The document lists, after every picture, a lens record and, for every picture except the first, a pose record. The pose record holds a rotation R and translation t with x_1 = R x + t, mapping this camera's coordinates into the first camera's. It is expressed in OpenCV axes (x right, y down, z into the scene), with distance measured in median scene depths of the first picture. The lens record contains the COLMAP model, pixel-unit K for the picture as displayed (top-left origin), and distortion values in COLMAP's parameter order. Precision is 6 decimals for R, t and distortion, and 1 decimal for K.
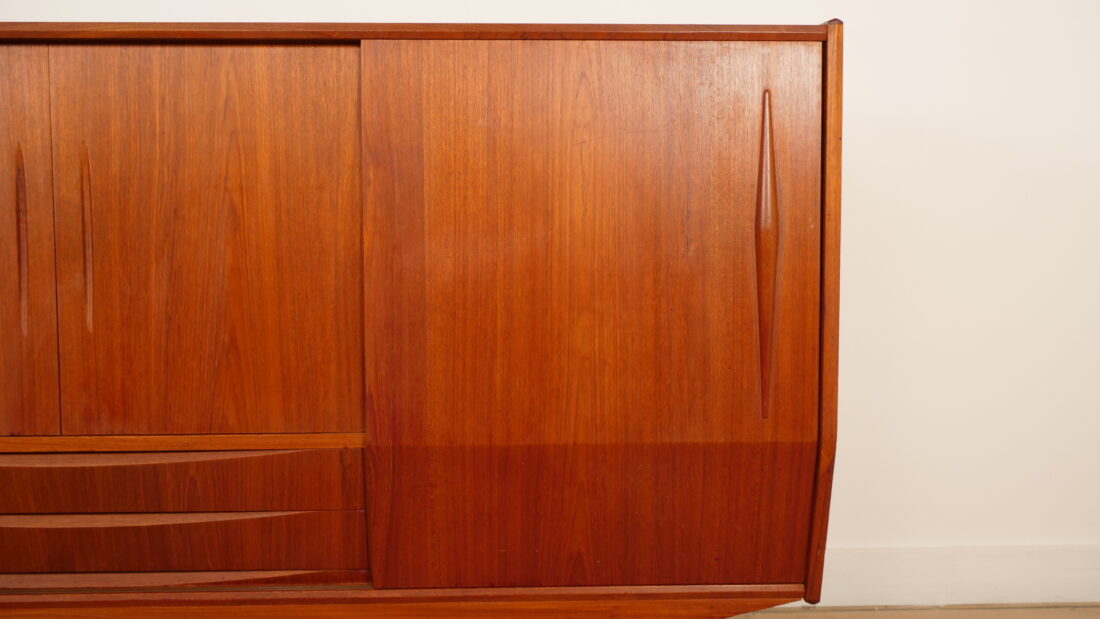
lens RADIAL K [[1083.5, 0, 575.4], [0, 1083.5, 302.7], [0, 0, 1]] dist [-0.013871, 0.000000]
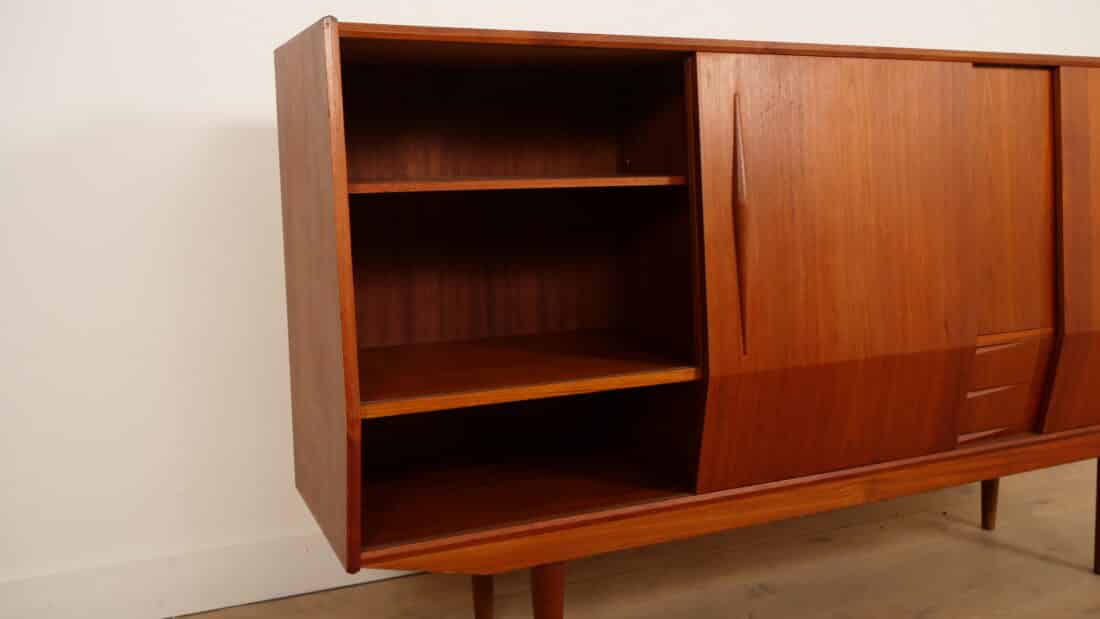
lens RADIAL K [[1002.9, 0, 563.8], [0, 1002.9, 254.4], [0, 0, 1]] dist [-0.010485, 0.000000]
pose [[0.925086, -0.047085, 0.376828, -1.758719], [0.057701, 0.998190, -0.016928, 0.006522], [-0.375349, 0.037403, 0.926129, -0.043413]]
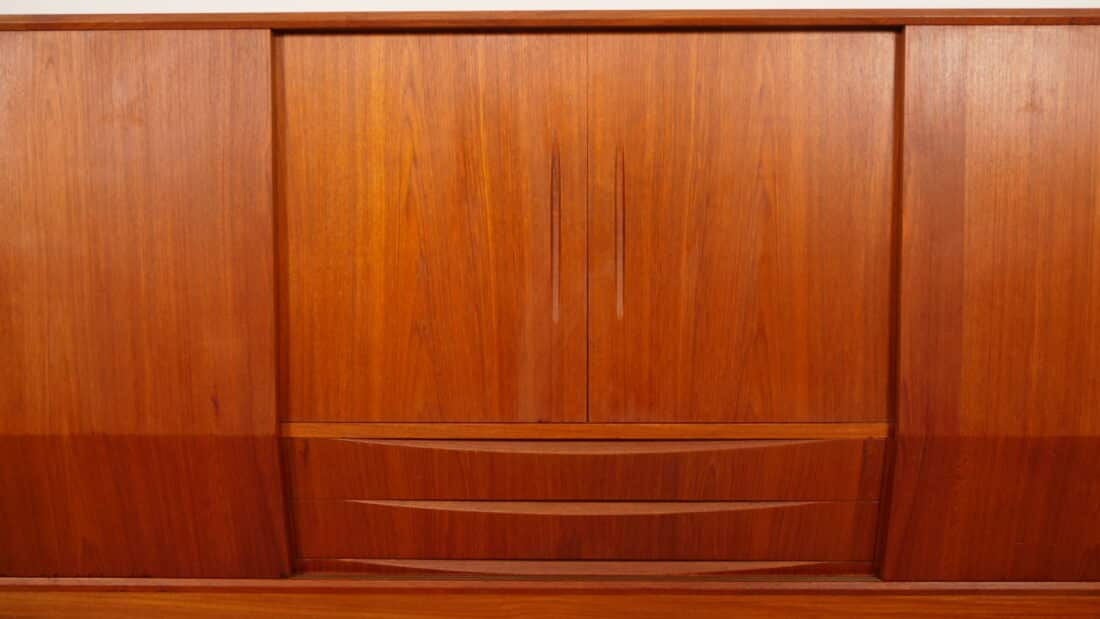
lens RADIAL K [[1083.5, 0, 562.5], [0, 1083.5, 289.9], [0, 0, 1]] dist [-0.013871, 0.000000]
pose [[0.998420, 0.003516, -0.056090, -0.444944], [-0.003652, 0.999991, -0.002330, 0.001986], [0.056081, 0.002532, 0.998423, -0.004307]]
